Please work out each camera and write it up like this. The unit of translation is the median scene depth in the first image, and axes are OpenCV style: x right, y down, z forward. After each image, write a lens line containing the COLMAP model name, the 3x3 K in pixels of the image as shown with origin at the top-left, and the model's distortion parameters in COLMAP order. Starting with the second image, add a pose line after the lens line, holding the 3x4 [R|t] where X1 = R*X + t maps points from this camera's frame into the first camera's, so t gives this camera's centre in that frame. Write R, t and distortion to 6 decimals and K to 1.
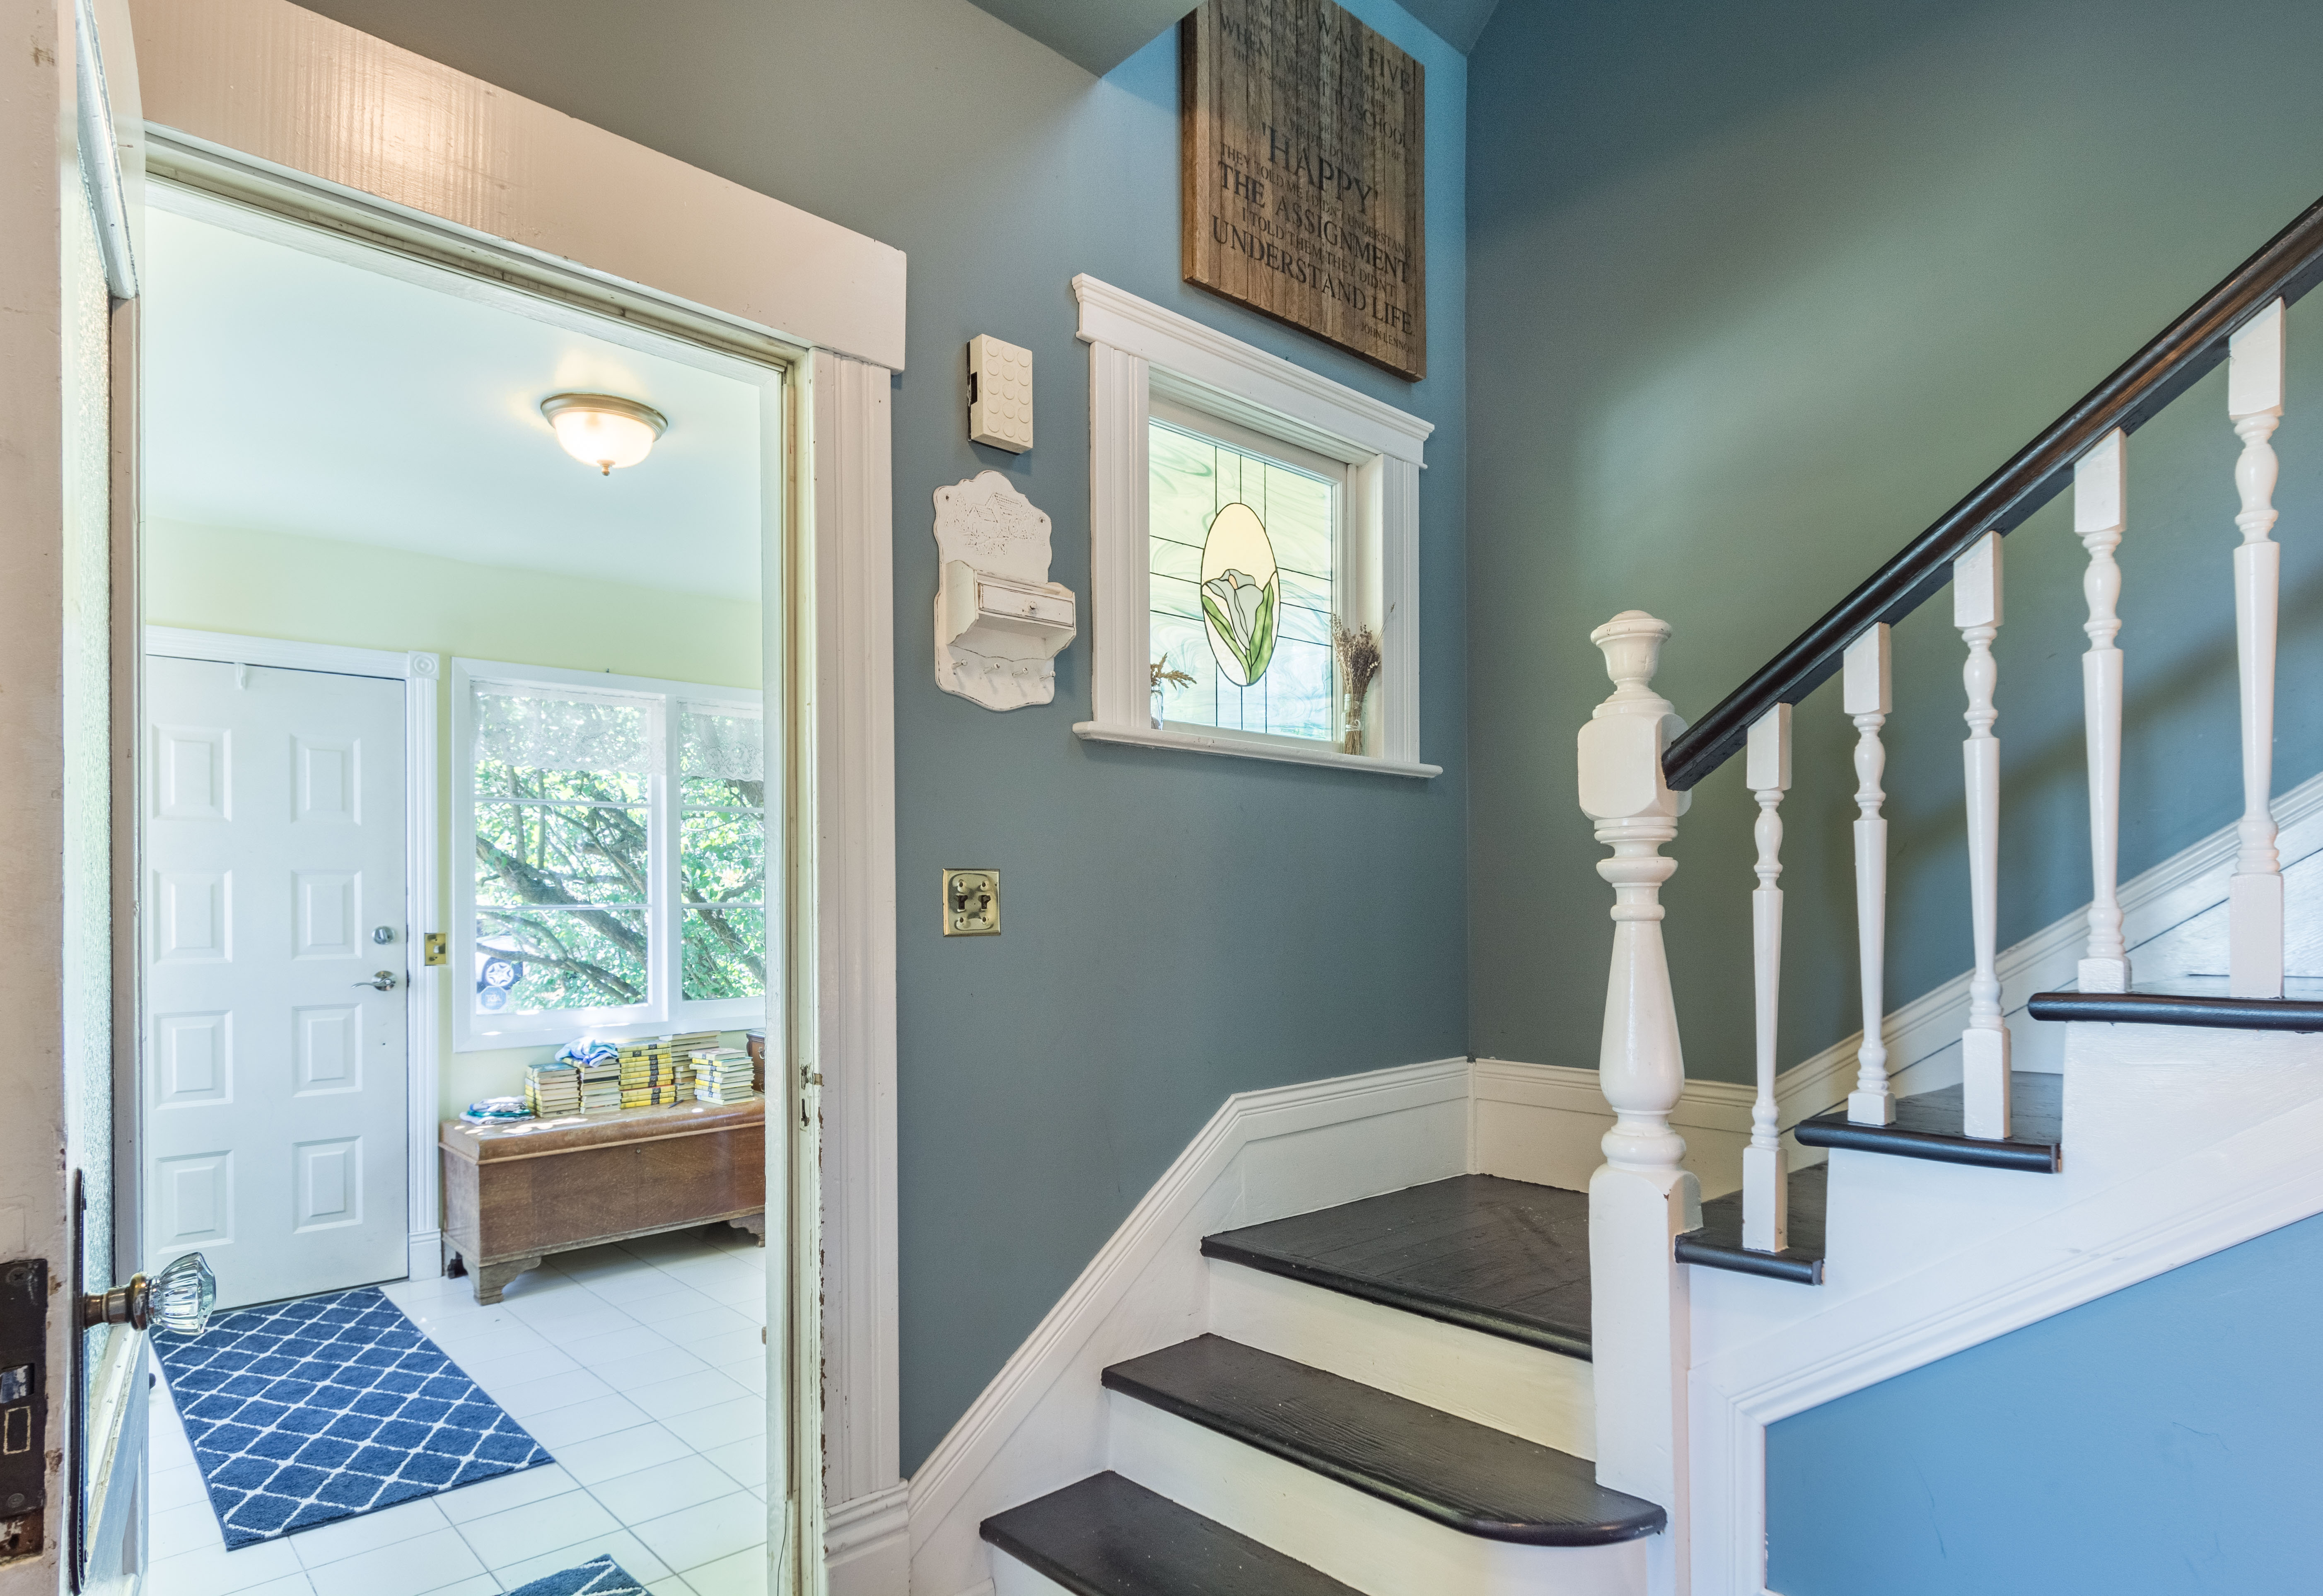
lens RADIAL K [[1260.0, 0, 1185.5], [0, 1260.0, 896.1], [0, 0, 1]] dist [-0.000345, -0.000763]
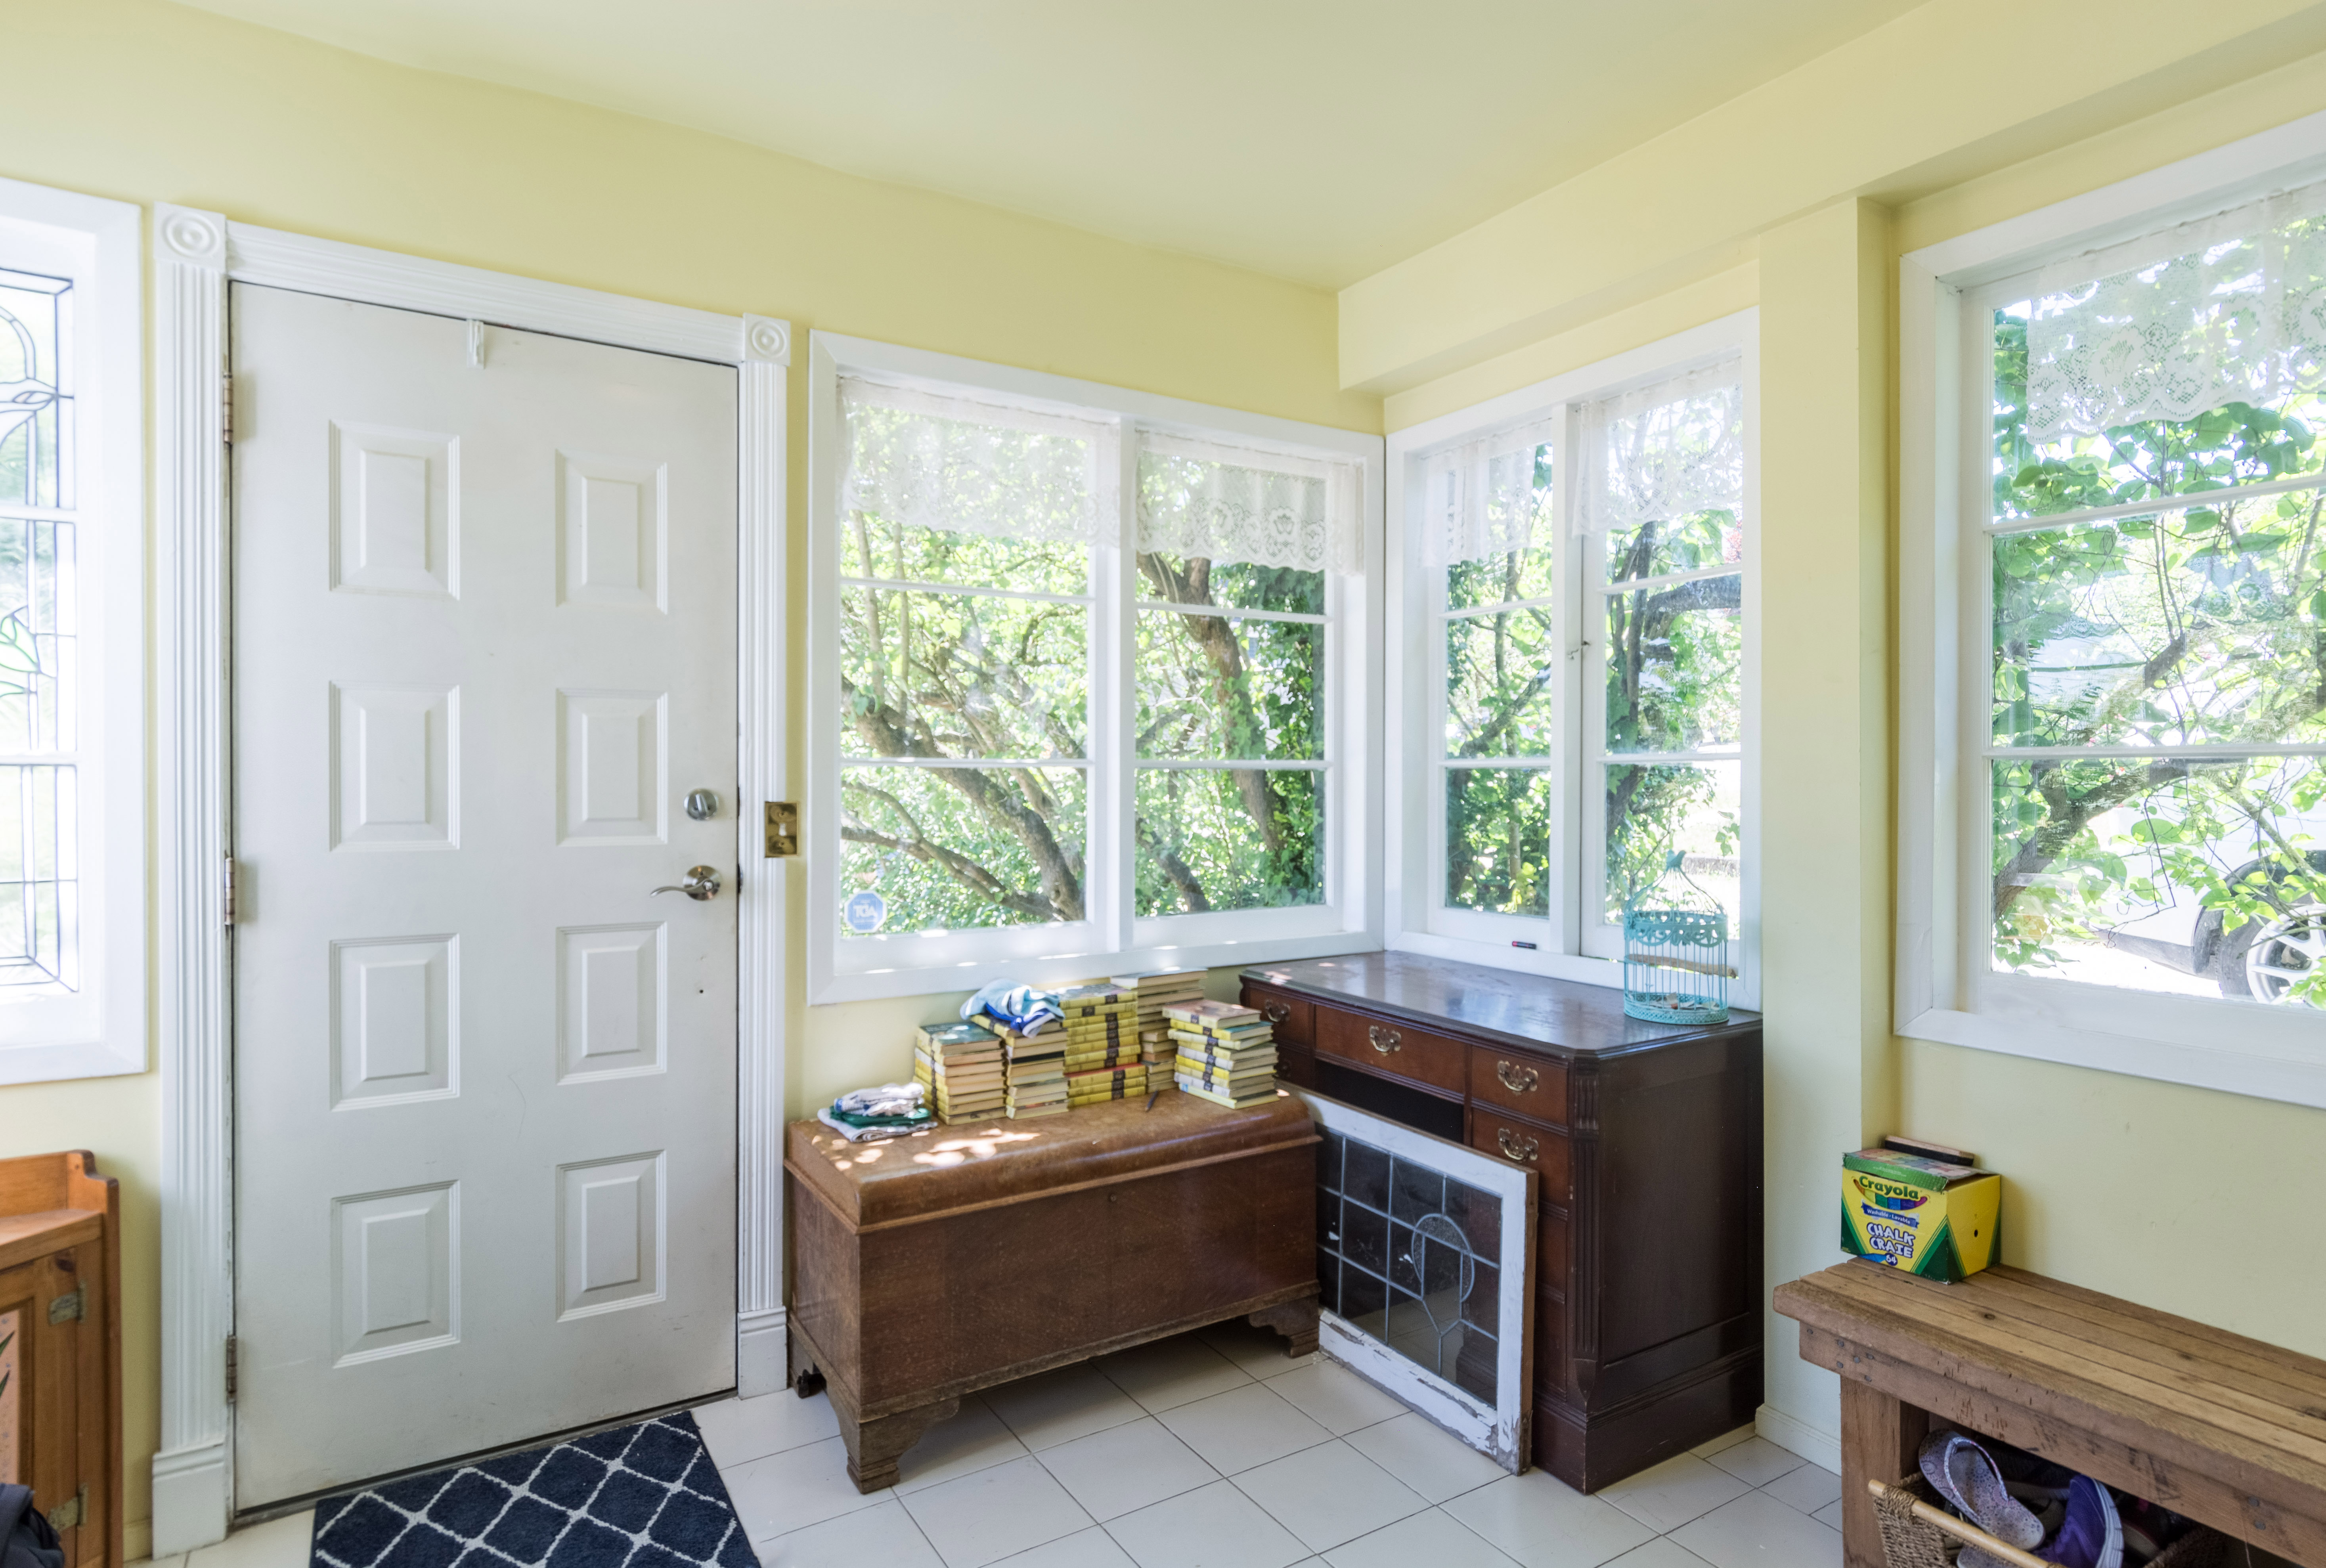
lens RADIAL K [[1227.5, 0, 1161.6], [0, 1227.5, 784.3], [0, 0, 1]] dist [0.005543, 0.001018]
pose [[0.979301, 0.009016, -0.202209, -0.313657], [-0.007911, 0.999949, 0.006273, 0.016140], [0.202255, -0.004544, 0.979322, 0.486736]]
